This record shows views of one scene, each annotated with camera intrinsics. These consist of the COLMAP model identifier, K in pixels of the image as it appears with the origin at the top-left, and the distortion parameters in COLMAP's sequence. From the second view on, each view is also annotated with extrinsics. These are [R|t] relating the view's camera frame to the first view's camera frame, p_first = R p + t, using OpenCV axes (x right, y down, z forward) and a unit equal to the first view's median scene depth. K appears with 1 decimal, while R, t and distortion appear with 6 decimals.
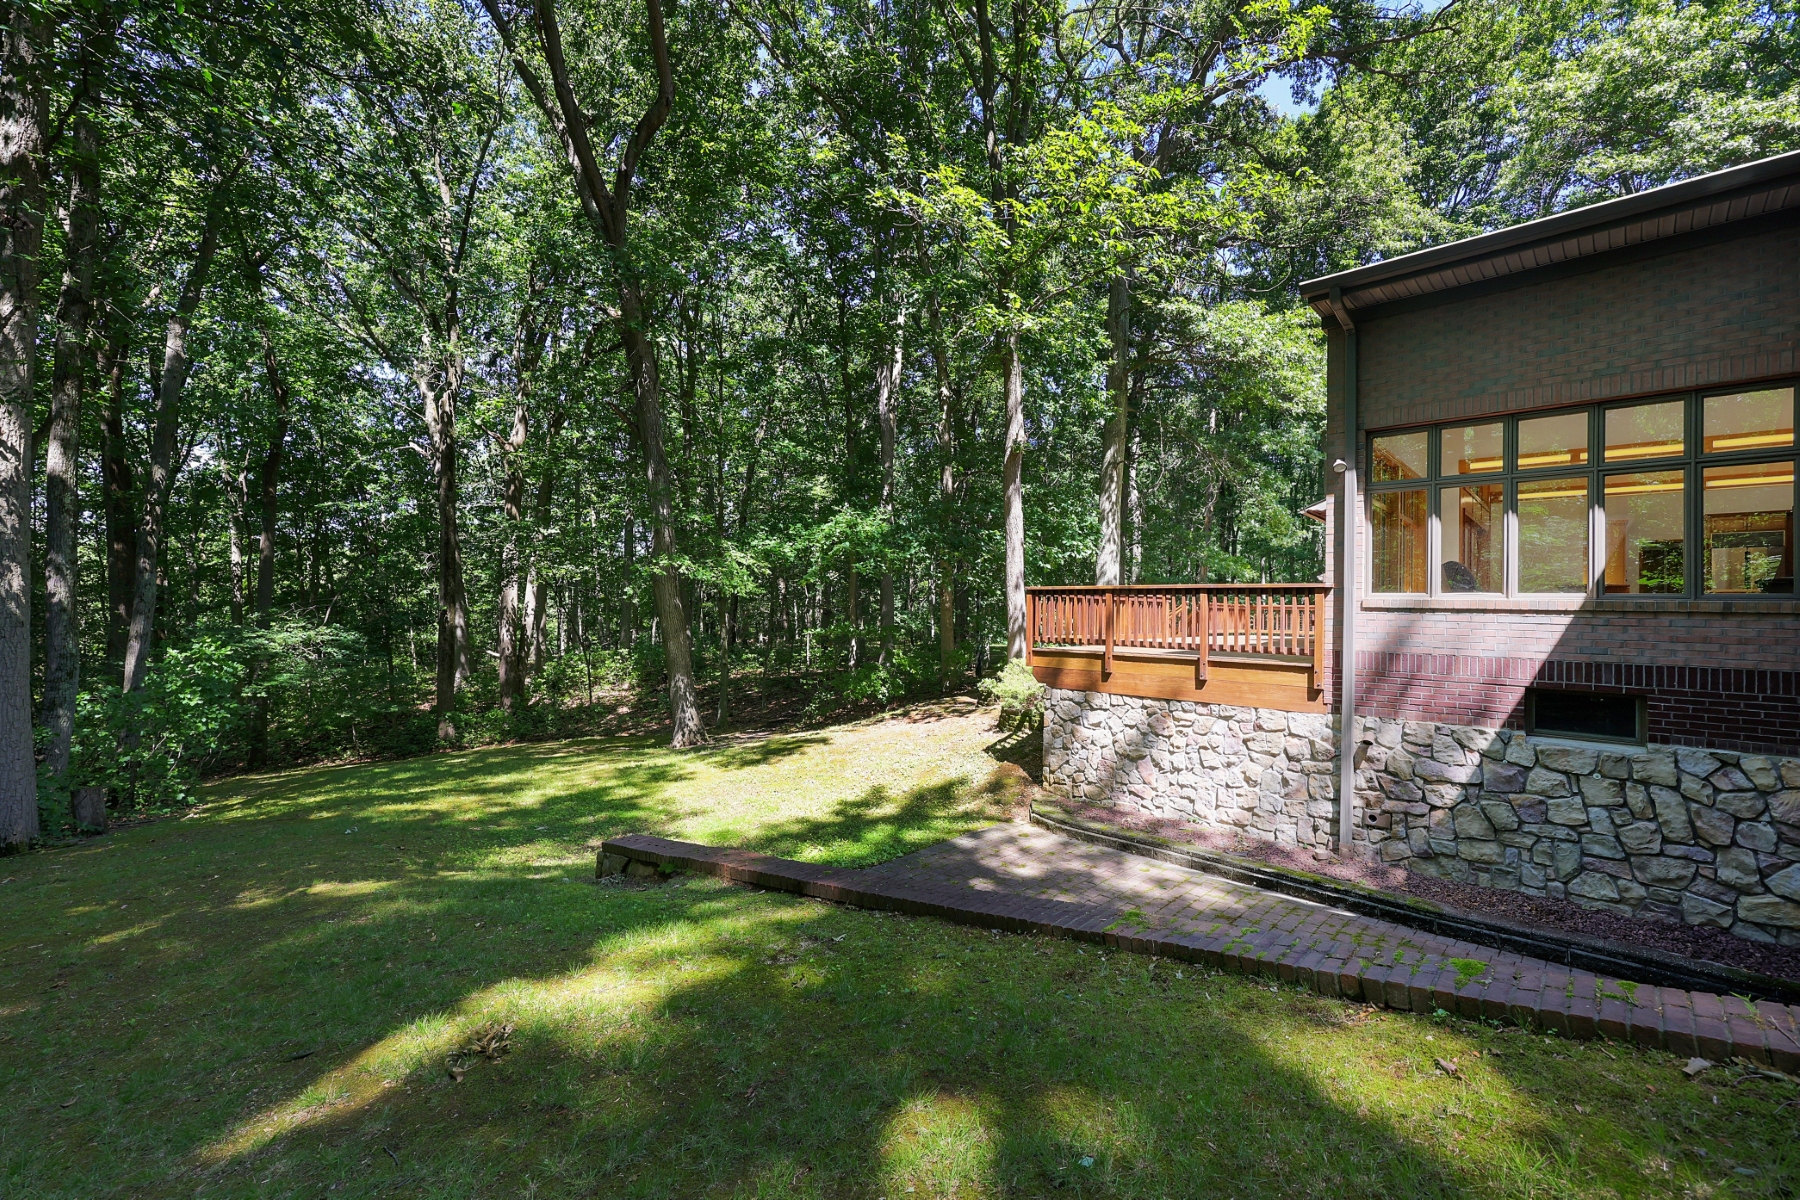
lens RADIAL K [[735.9, 0, 903.2], [0, 735.9, 597.8], [0, 0, 1]] dist [-0.000889, -0.000120]
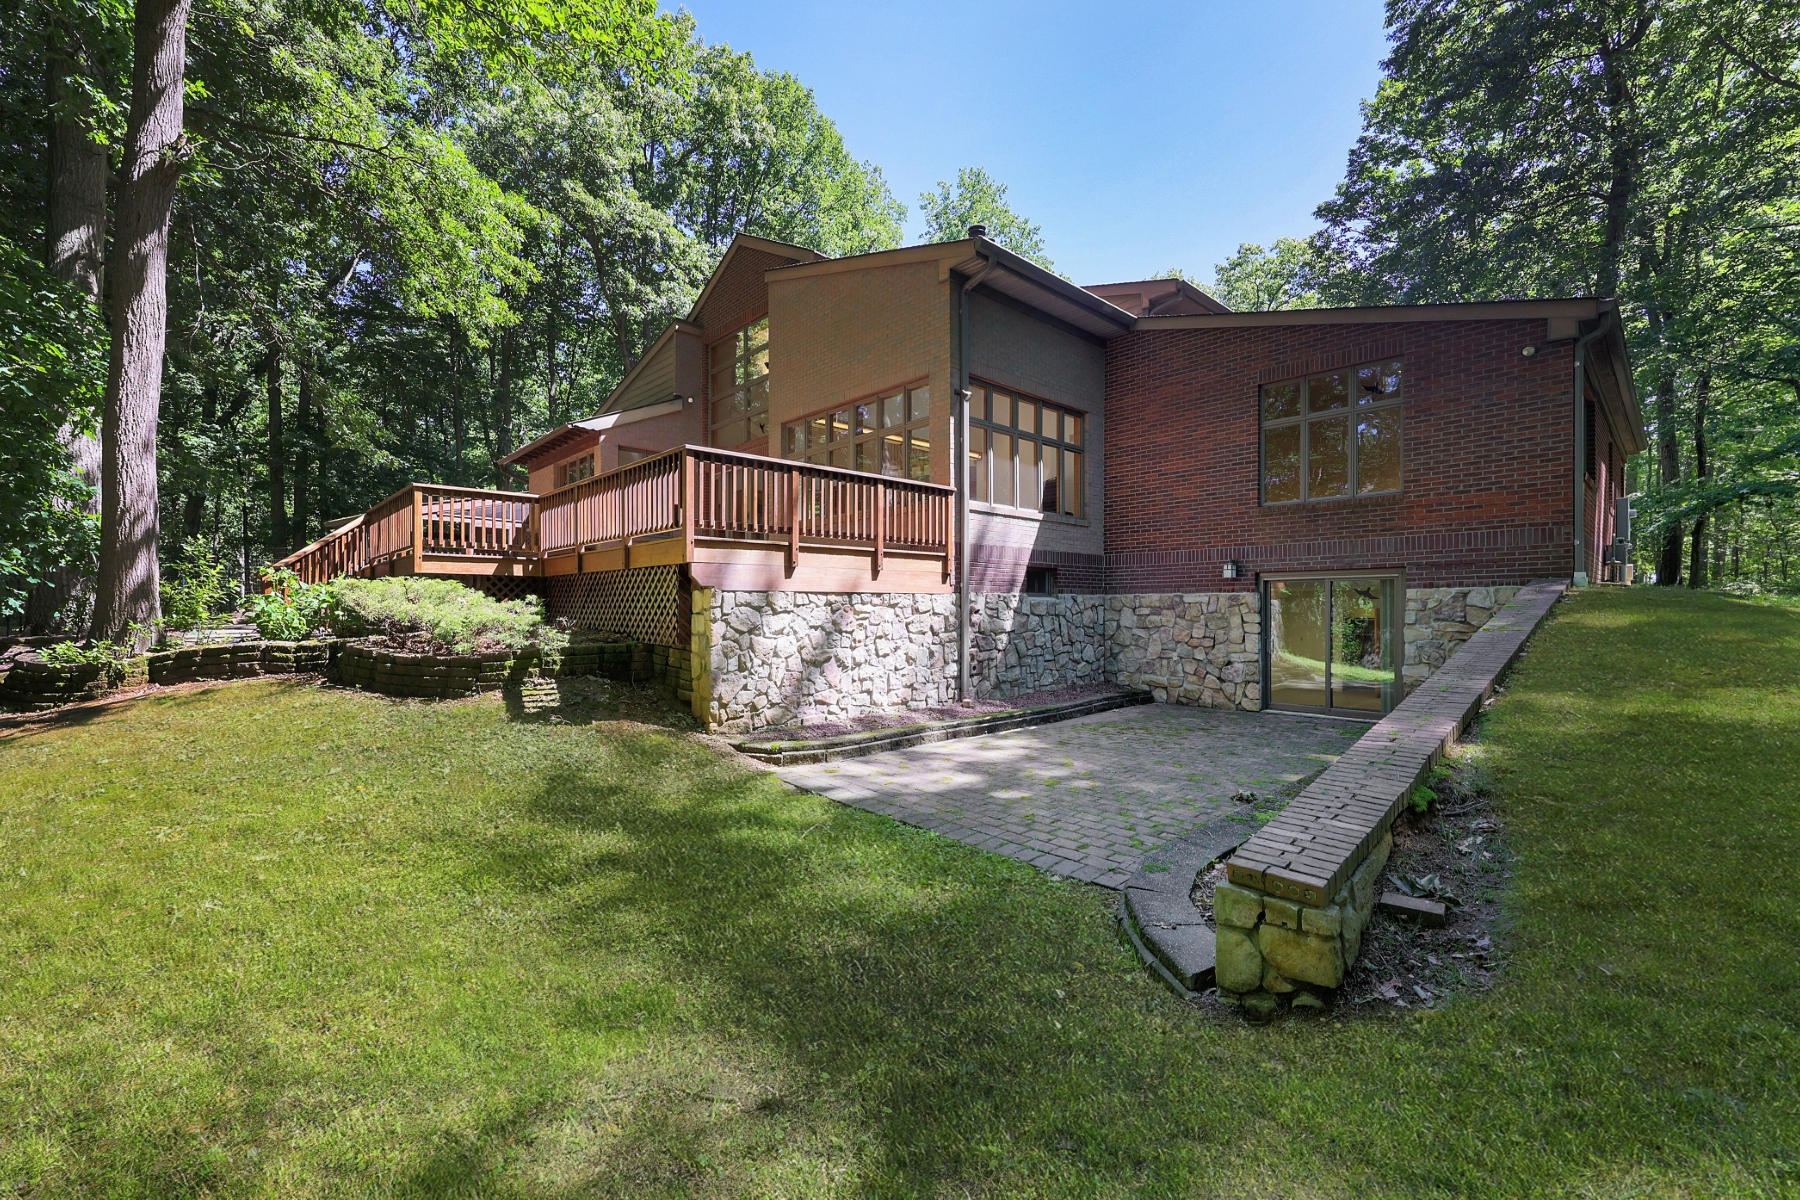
lens RADIAL K [[735.9, 0, 902.8], [0, 735.9, 612.0], [0, 0, 1]] dist [-0.000889, -0.000120]
pose [[0.048262, -0.025446, 0.998511, -0.598162], [-0.014681, 0.999549, 0.026182, 0.141305], [-0.998727, -0.015923, 0.047867, 0.914186]]
